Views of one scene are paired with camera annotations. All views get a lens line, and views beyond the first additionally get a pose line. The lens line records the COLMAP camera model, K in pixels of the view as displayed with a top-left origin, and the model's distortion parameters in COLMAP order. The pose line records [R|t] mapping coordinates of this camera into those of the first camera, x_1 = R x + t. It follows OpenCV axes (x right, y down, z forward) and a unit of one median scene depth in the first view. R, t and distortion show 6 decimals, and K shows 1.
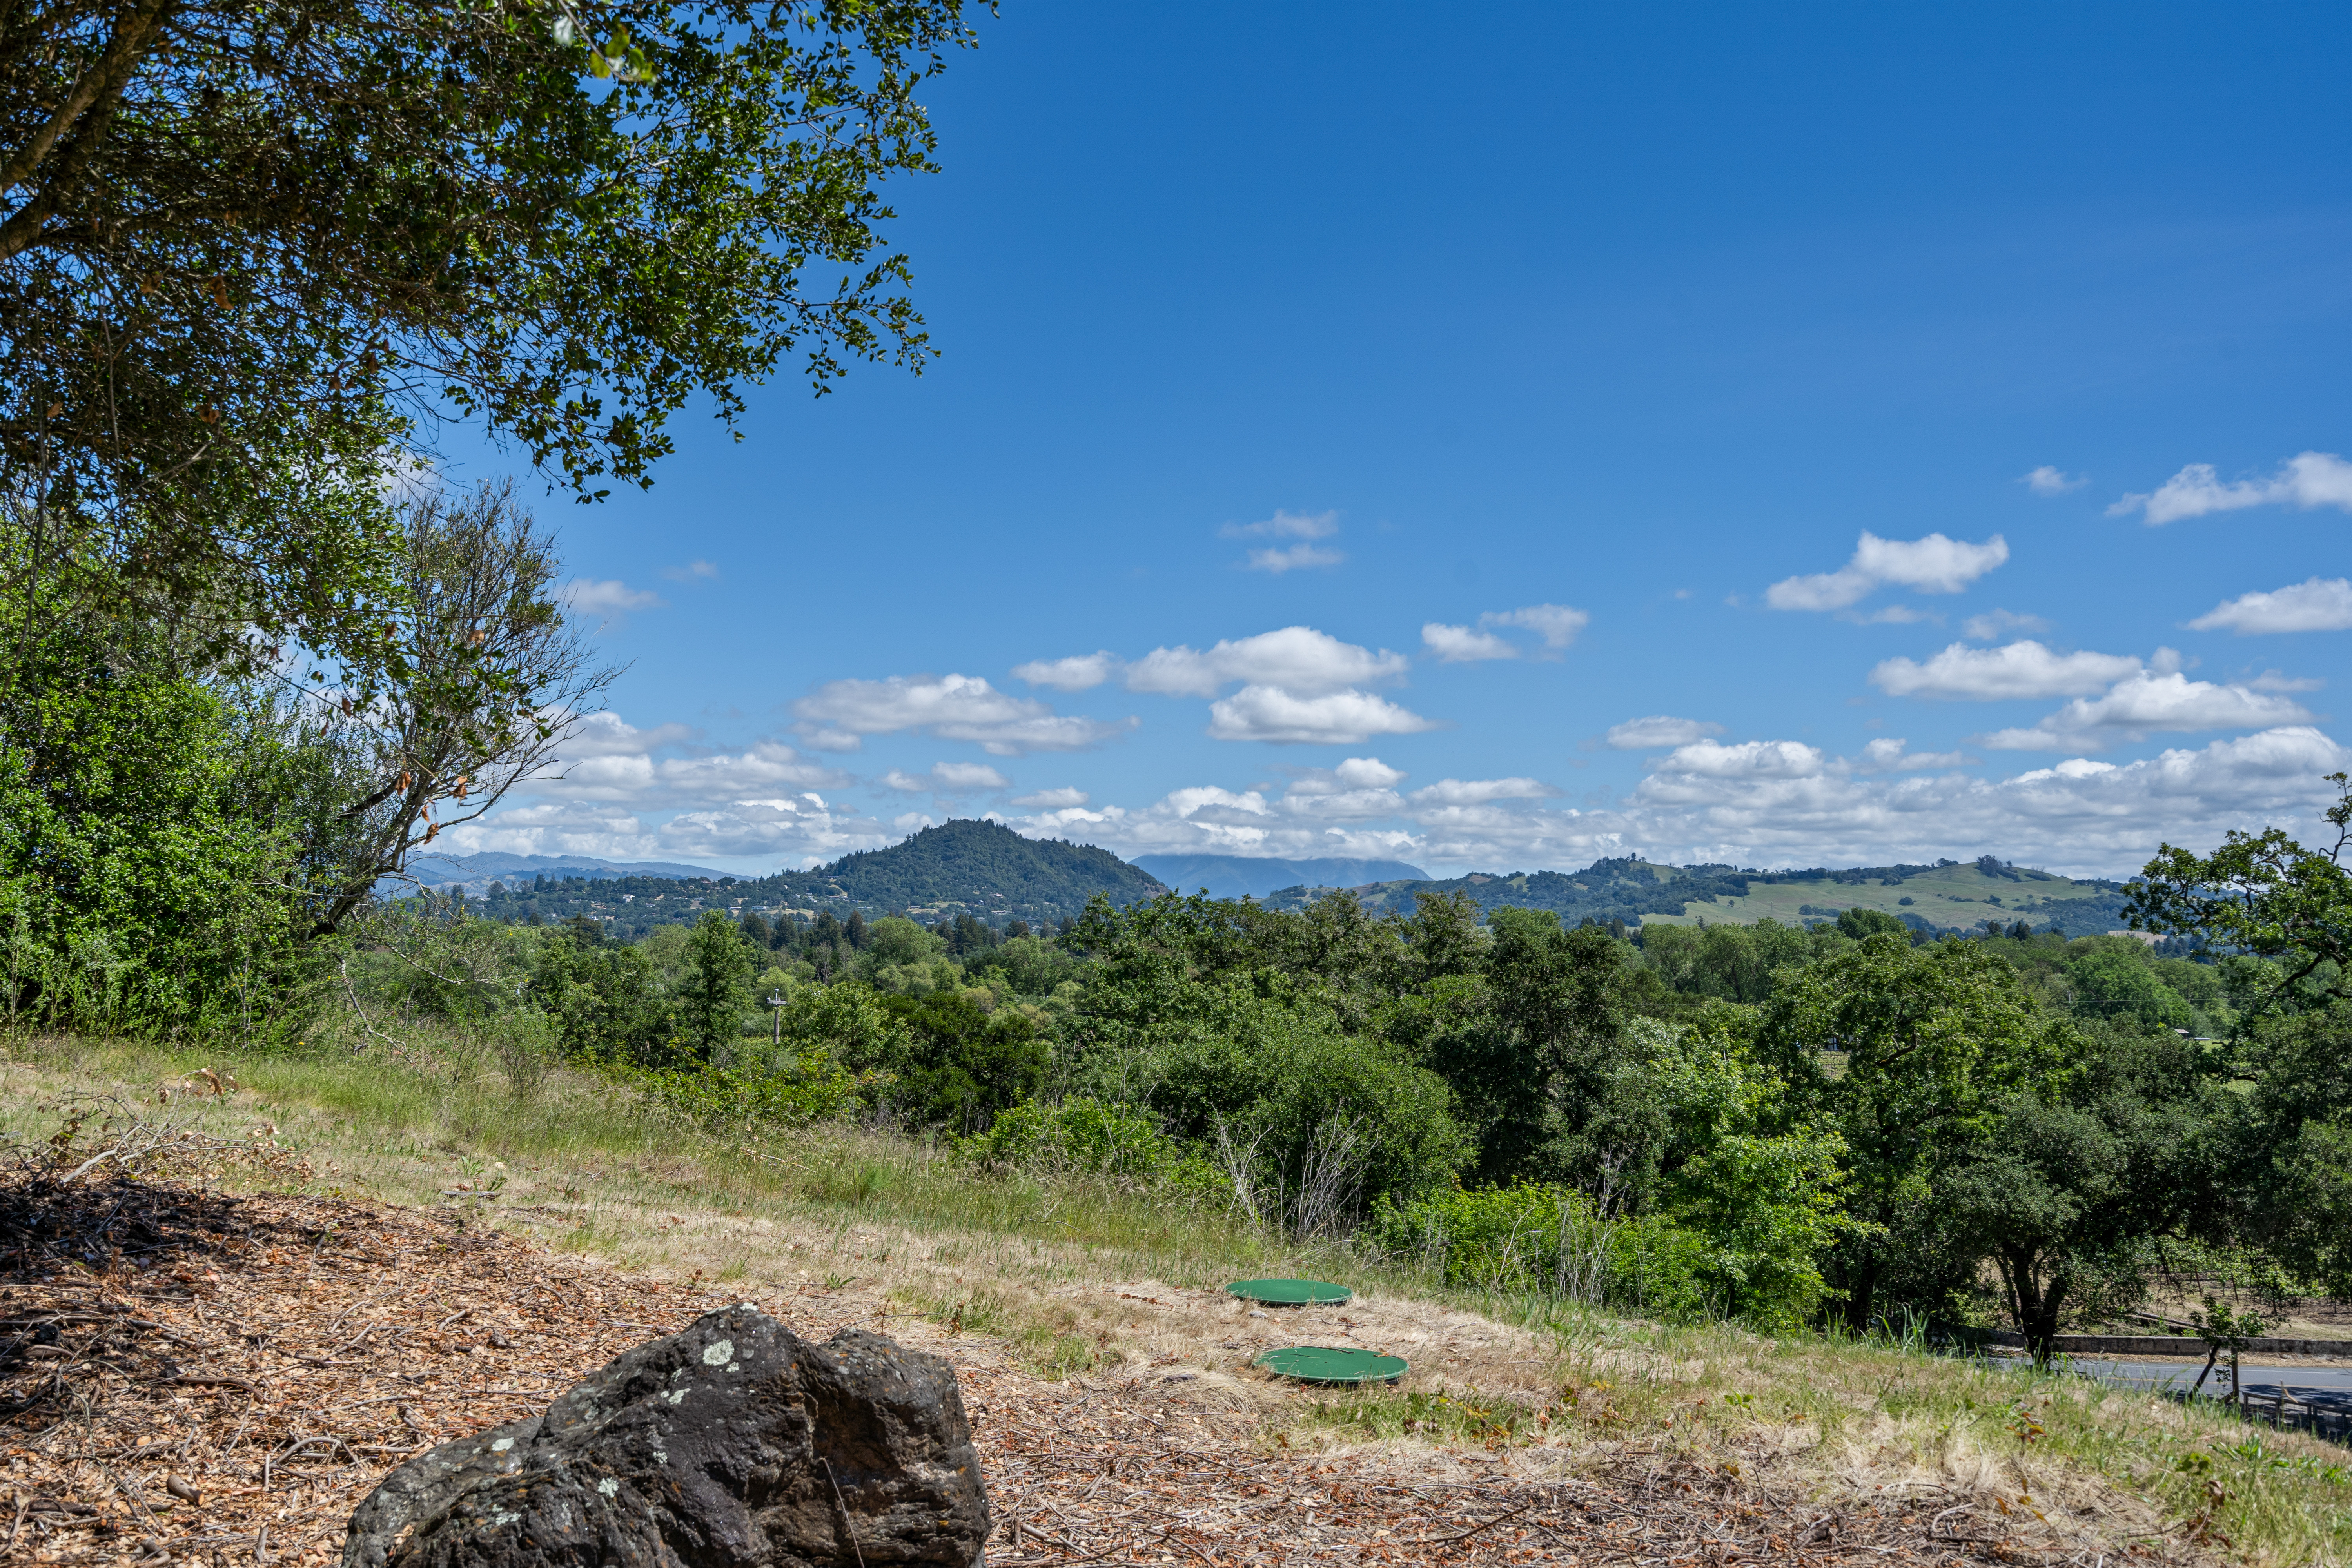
lens RADIAL K [[2068.4, 0, 1176.0], [0, 2068.4, 784.0], [0, 0, 1]] dist [0.001605, -0.004423]
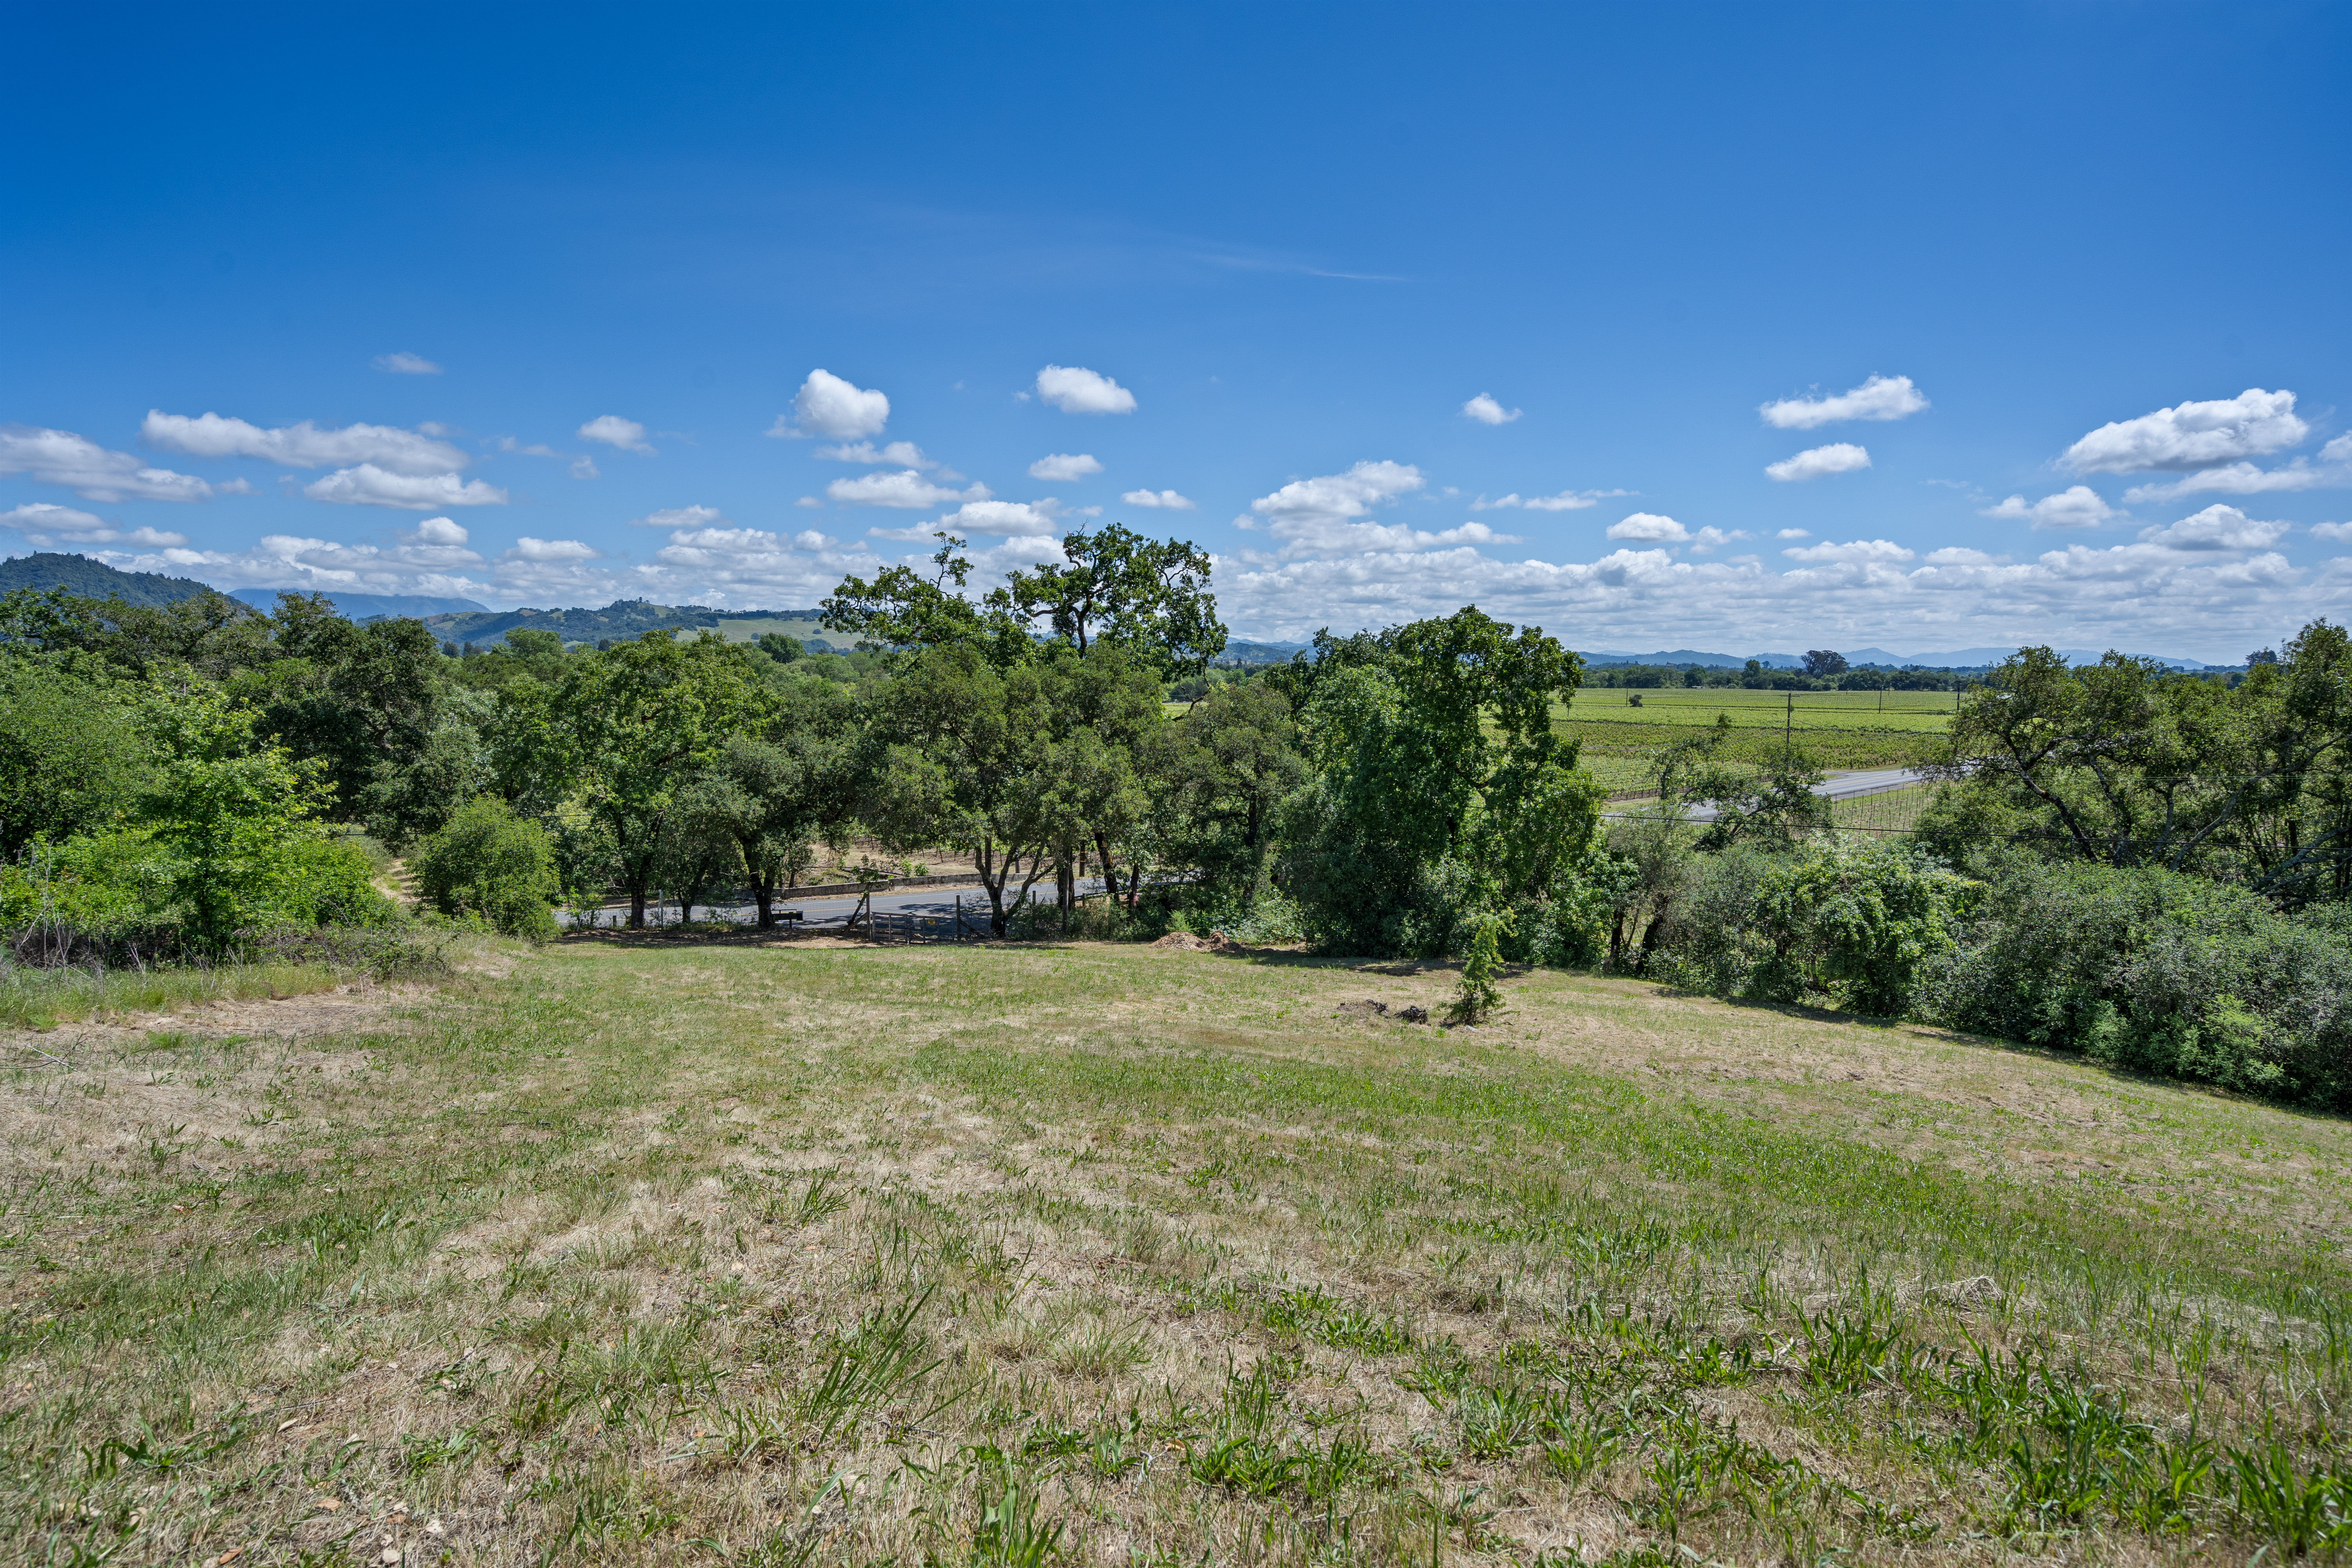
lens RADIAL K [[1287.8, 0, 1176.0], [0, 1287.8, 784.0], [0, 0, 1]] dist [0.000727, 0.000550]
pose [[0.822150, -0.054079, 0.566696, 0.133048], [-0.045013, 0.986185, 0.159414, 0.020148], [-0.567489, -0.156571, 0.808358, 0.053446]]
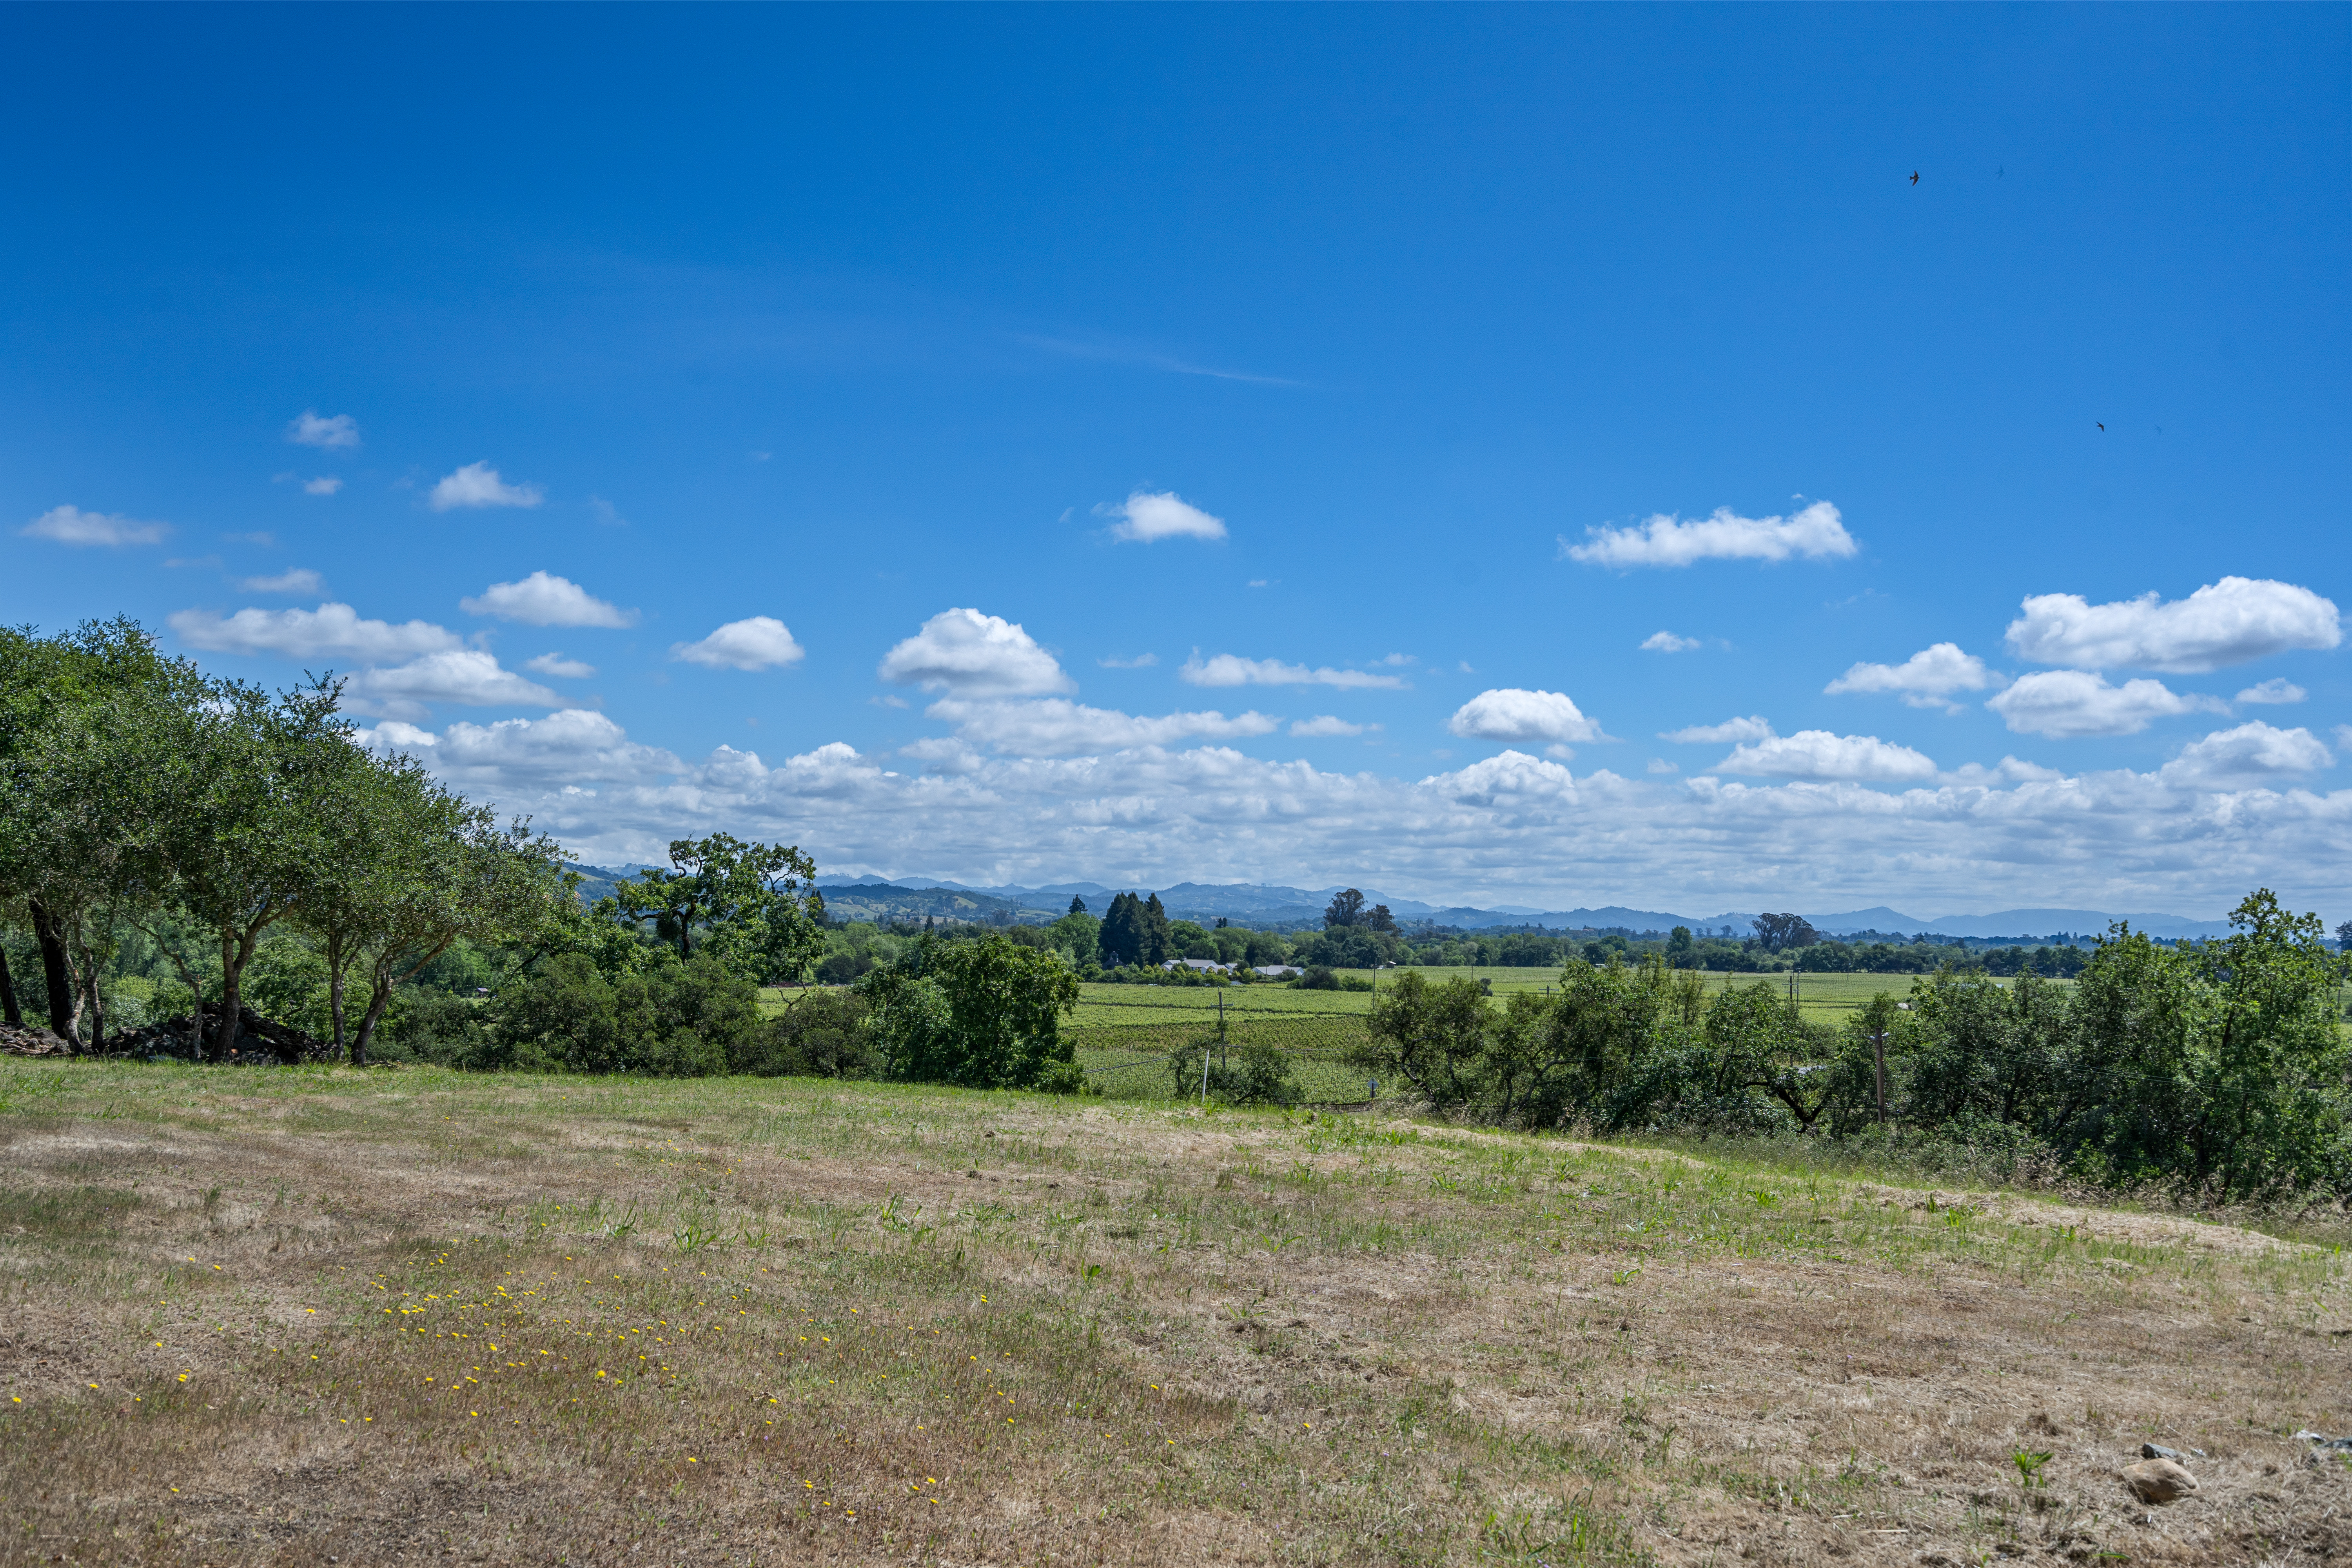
lens RADIAL K [[2068.4, 0, 1176.0], [0, 2068.4, 784.0], [0, 0, 1]] dist [0.001605, -0.004423]
pose [[0.718160, 0.052942, 0.693861, -0.283081], [-0.066320, 0.997770, -0.007488, -0.080929], [-0.692711, -0.040639, 0.720070, -0.629989]]
